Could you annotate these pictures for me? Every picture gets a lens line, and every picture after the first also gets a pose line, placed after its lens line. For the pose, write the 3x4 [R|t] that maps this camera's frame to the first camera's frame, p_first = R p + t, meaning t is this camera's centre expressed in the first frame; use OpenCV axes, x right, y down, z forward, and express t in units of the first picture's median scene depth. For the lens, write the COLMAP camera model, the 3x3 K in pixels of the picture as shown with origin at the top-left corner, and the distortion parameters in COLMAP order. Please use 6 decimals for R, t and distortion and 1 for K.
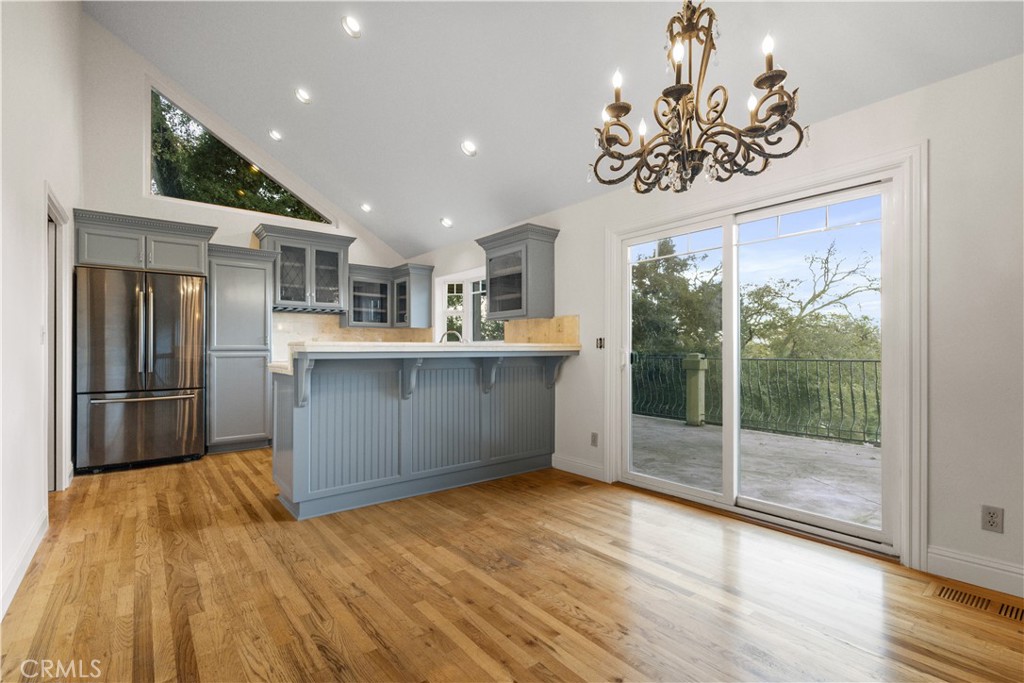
lens RADIAL K [[460.0, 0, 508.7], [0, 460.0, 343.6], [0, 0, 1]] dist [0.007746, -0.001332]
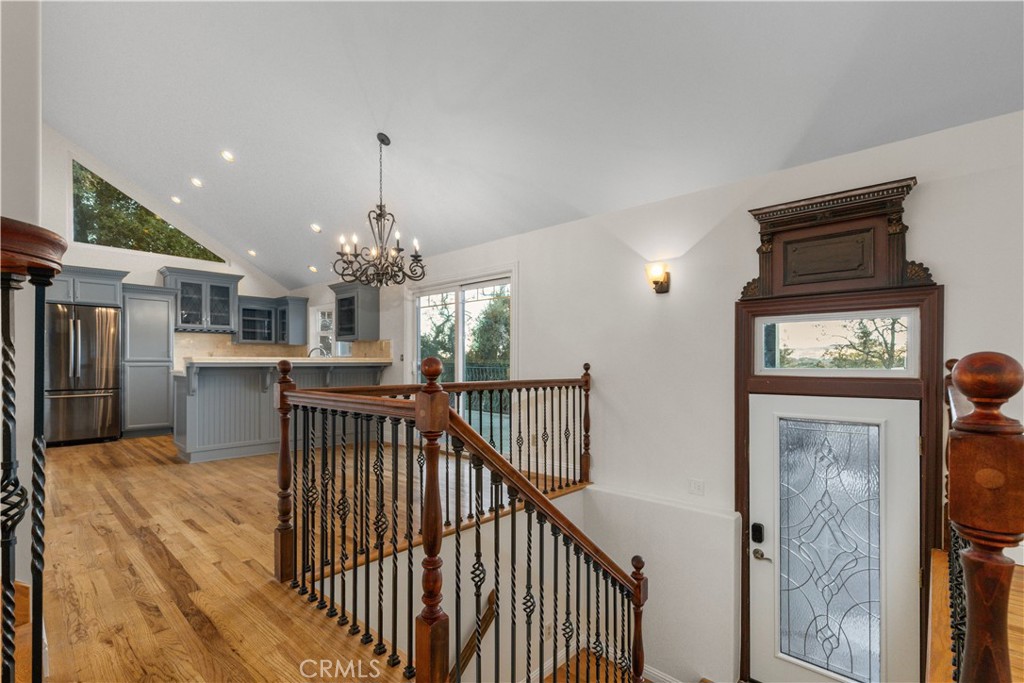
lens RADIAL K [[460.0, 0, 504.5], [0, 460.0, 362.7], [0, 0, 1]] dist [0.007746, -0.001332]
pose [[0.990024, 0.005008, 0.140813, 0.249537], [-0.007148, 0.999866, 0.014694, -0.008099], [-0.140721, -0.015554, 0.989927, -0.465699]]
